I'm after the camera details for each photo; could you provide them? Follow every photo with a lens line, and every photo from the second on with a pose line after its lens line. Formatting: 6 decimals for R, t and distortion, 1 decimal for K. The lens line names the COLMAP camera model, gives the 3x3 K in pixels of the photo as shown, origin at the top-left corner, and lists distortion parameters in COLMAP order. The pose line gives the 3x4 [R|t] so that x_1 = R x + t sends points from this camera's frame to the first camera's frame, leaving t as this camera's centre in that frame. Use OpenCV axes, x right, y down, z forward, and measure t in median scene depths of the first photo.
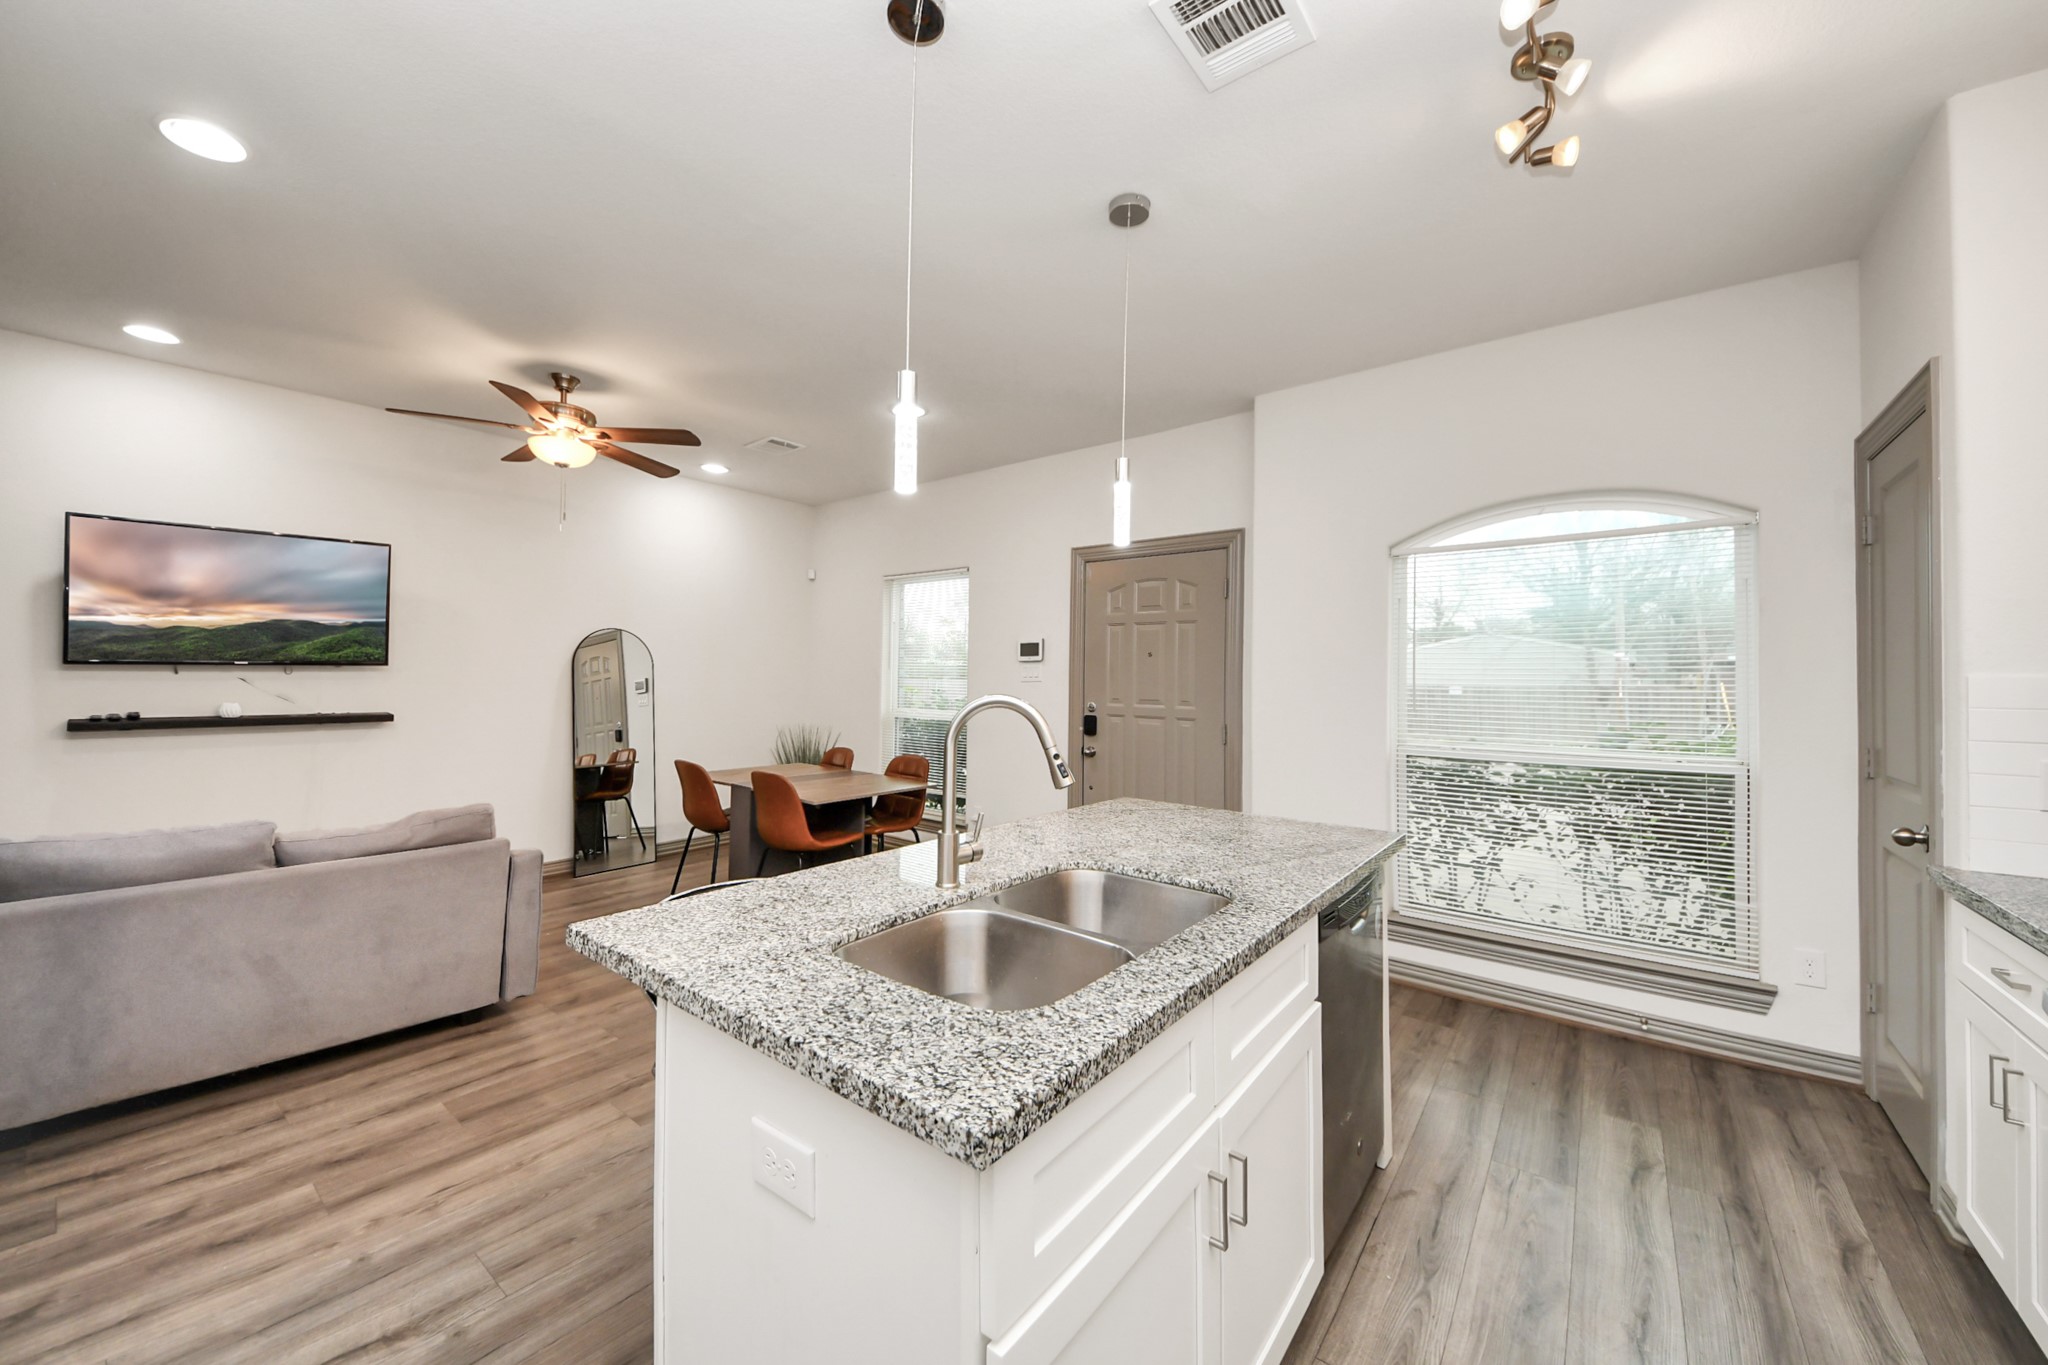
lens RADIAL K [[764.3, 0, 1020.8], [0, 764.3, 642.3], [0, 0, 1]] dist [0.005098, -0.018768]
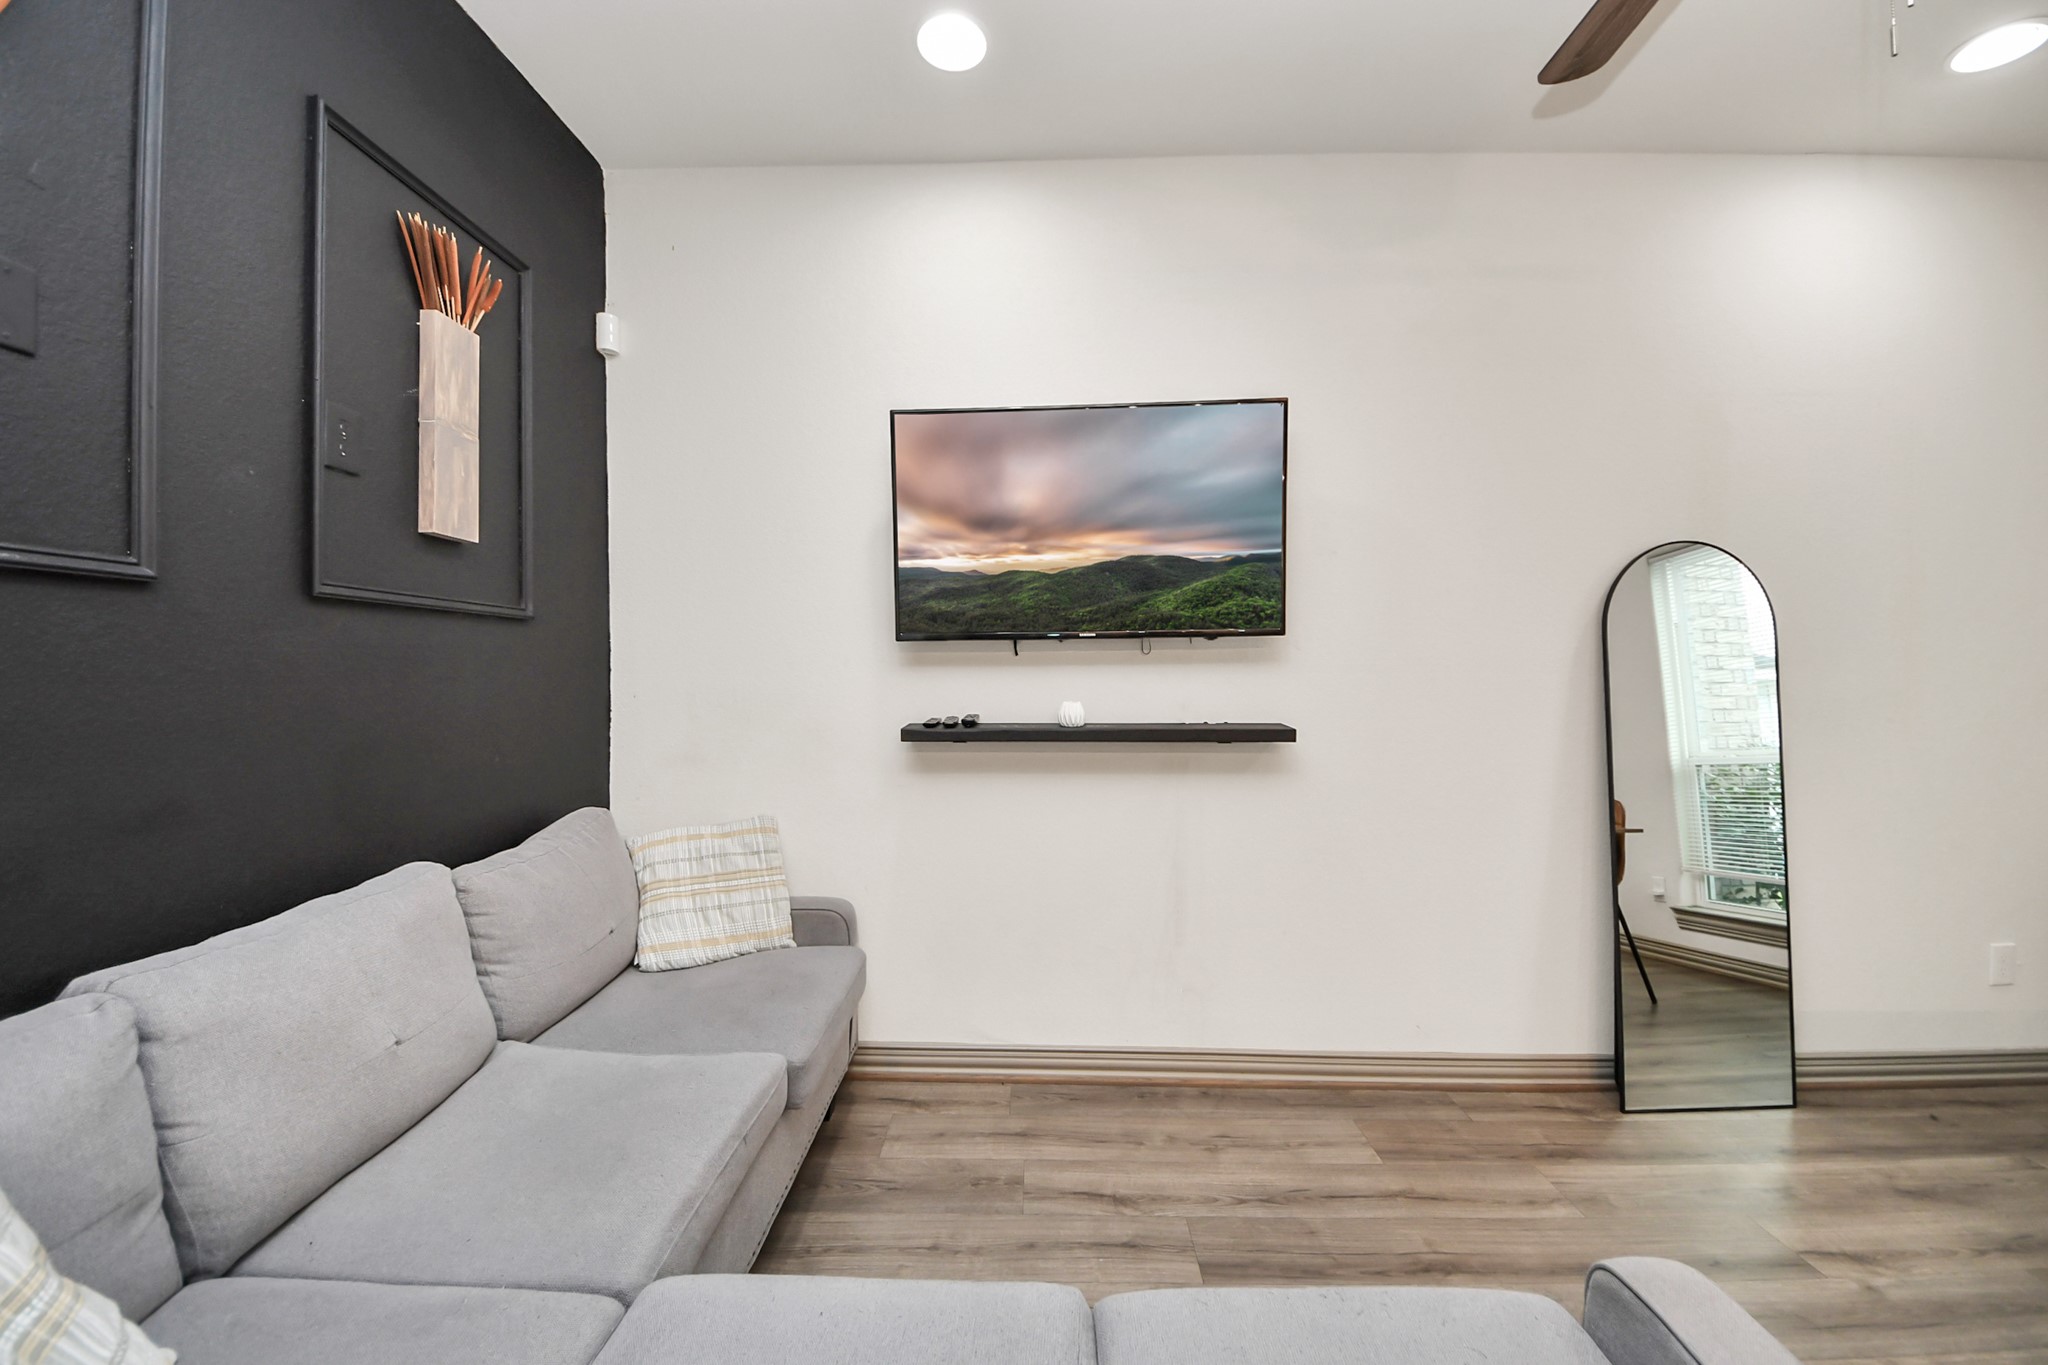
lens RADIAL K [[764.3, 0, 1020.8], [0, 764.3, 642.3], [0, 0, 1]] dist [0.005098, -0.018768]
pose [[0.604008, -0.040976, -0.795924, -0.600397], [0.017402, 0.999117, -0.038231, 0.063495], [0.796788, 0.009242, 0.604188, 0.602277]]
